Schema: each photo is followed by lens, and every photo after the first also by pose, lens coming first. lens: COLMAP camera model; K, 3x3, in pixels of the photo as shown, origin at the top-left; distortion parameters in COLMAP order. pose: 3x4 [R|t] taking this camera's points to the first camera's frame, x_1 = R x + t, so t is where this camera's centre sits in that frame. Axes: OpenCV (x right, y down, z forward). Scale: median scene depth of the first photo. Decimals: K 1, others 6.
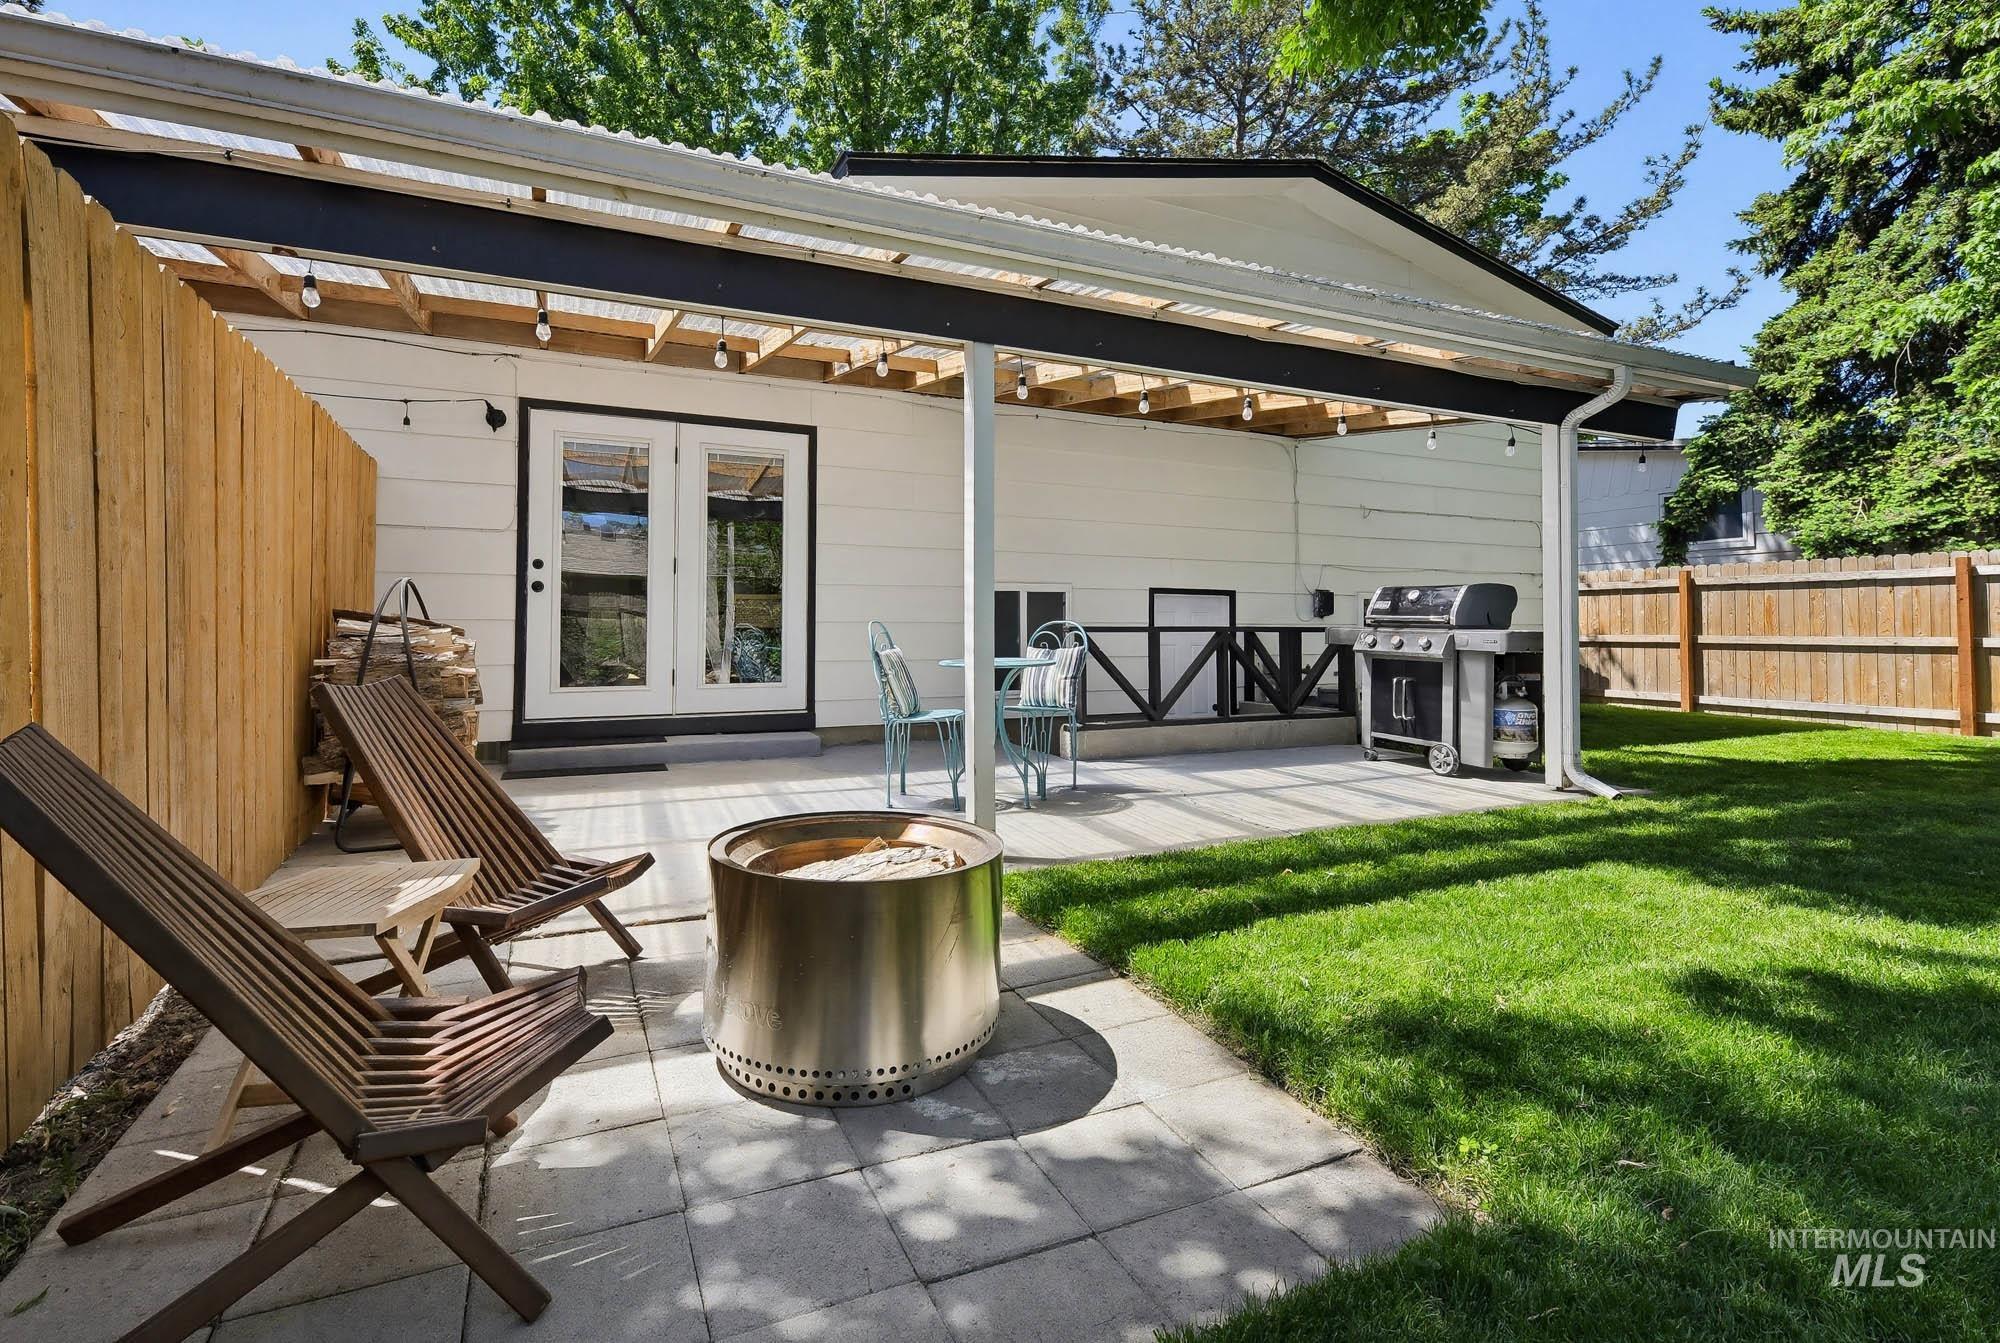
lens RADIAL K [[937.2, 0, 1000.0], [0, 937.2, 671.5], [0, 0, 1]] dist [0.067751, -0.000107]
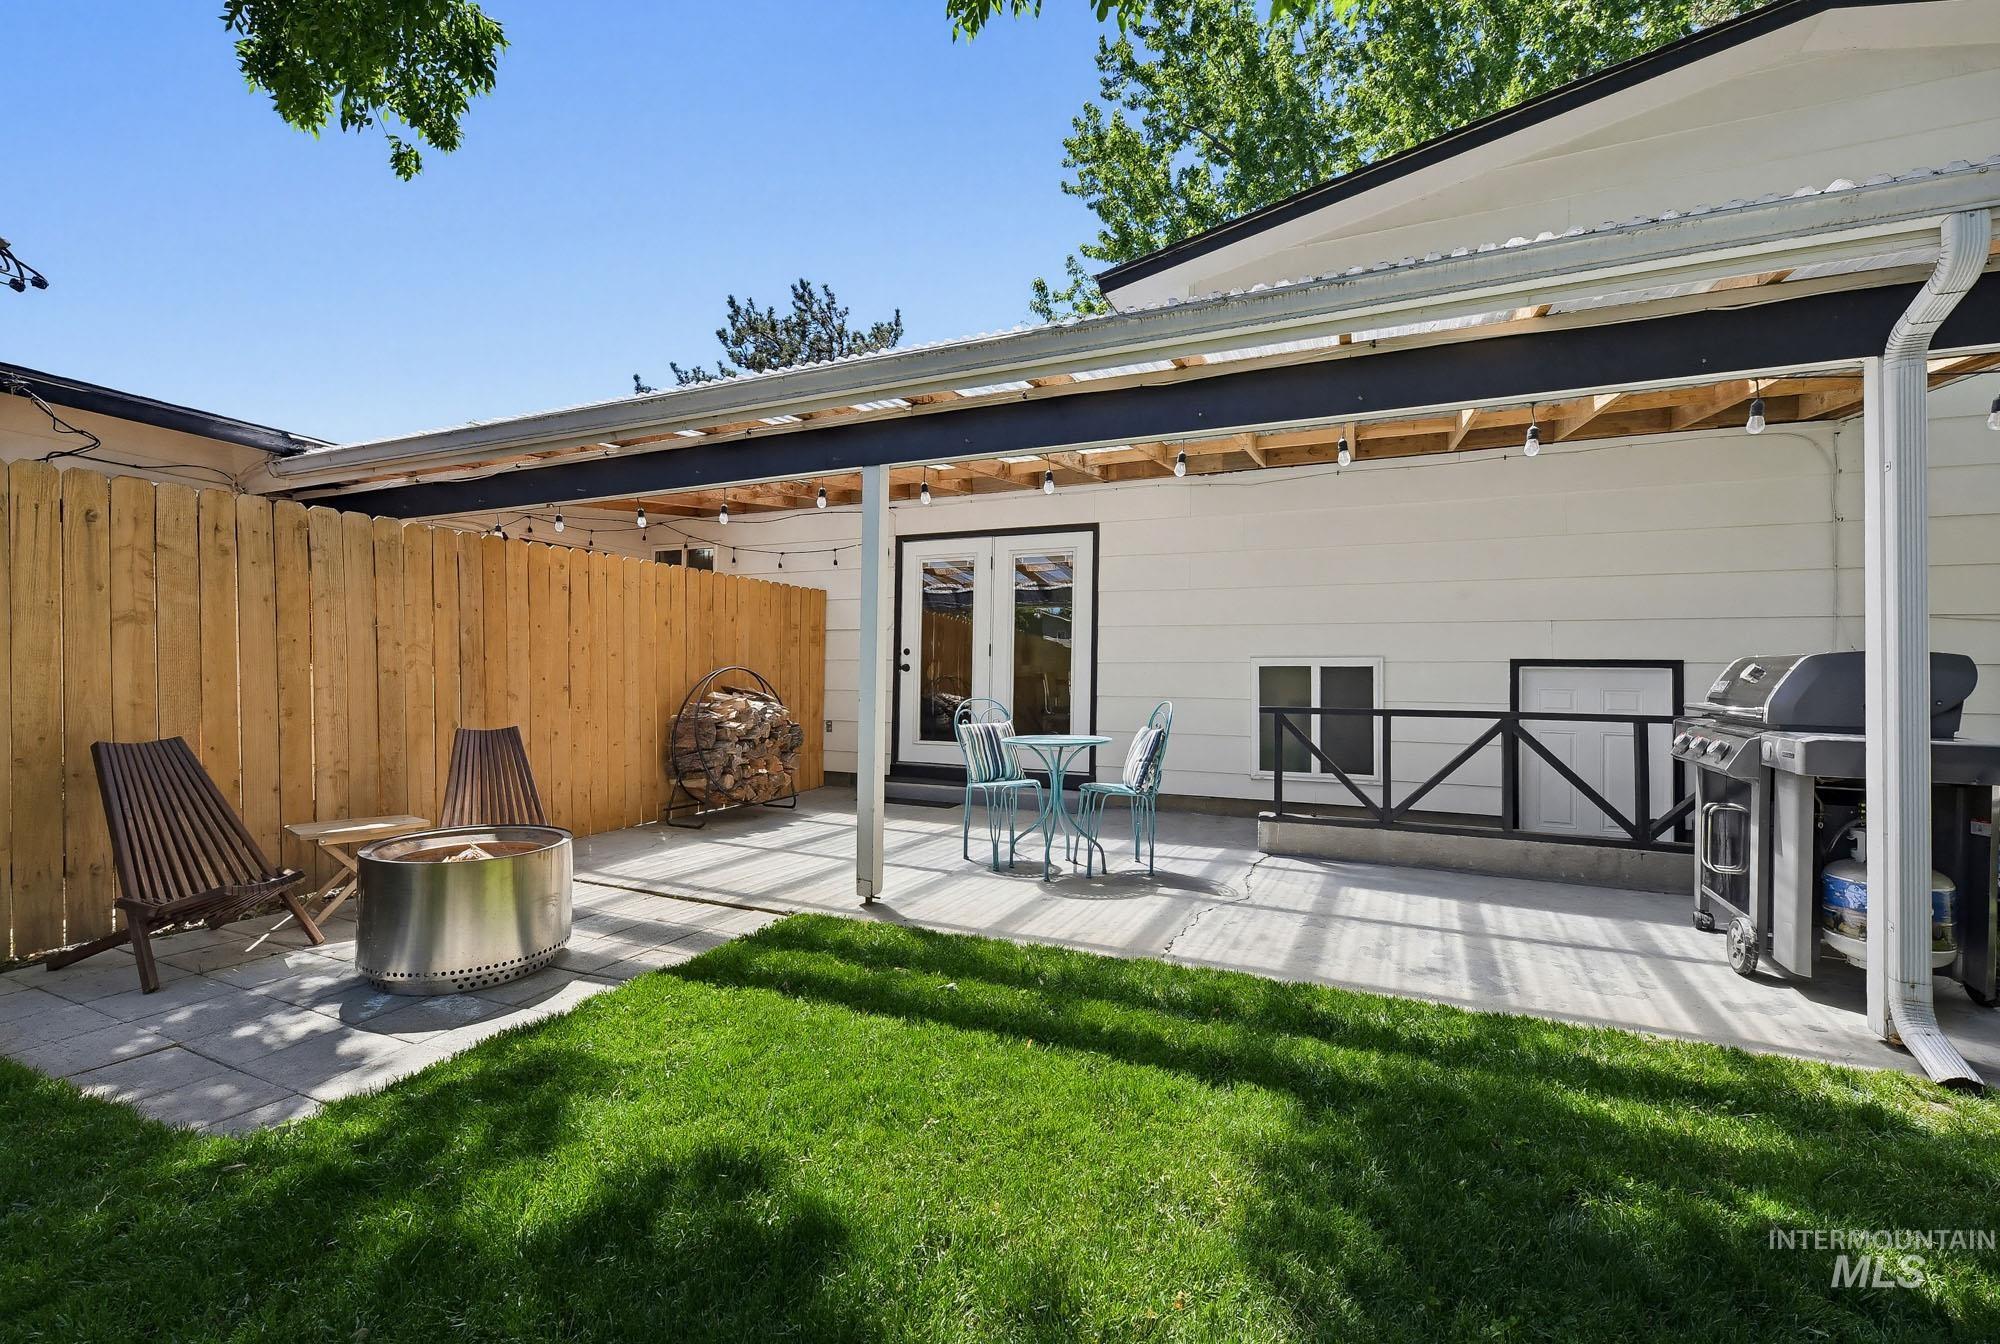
lens RADIAL K [[876.1, 0, 1000.0], [0, 876.1, 672.0], [0, 0, 1]] dist [-0.001463, -0.000100]
pose [[0.631481, -0.004377, -0.775379, 0.595545], [-0.059081, 0.996805, -0.053743, -0.021226], [0.773137, 0.079748, 0.629205, 0.294063]]
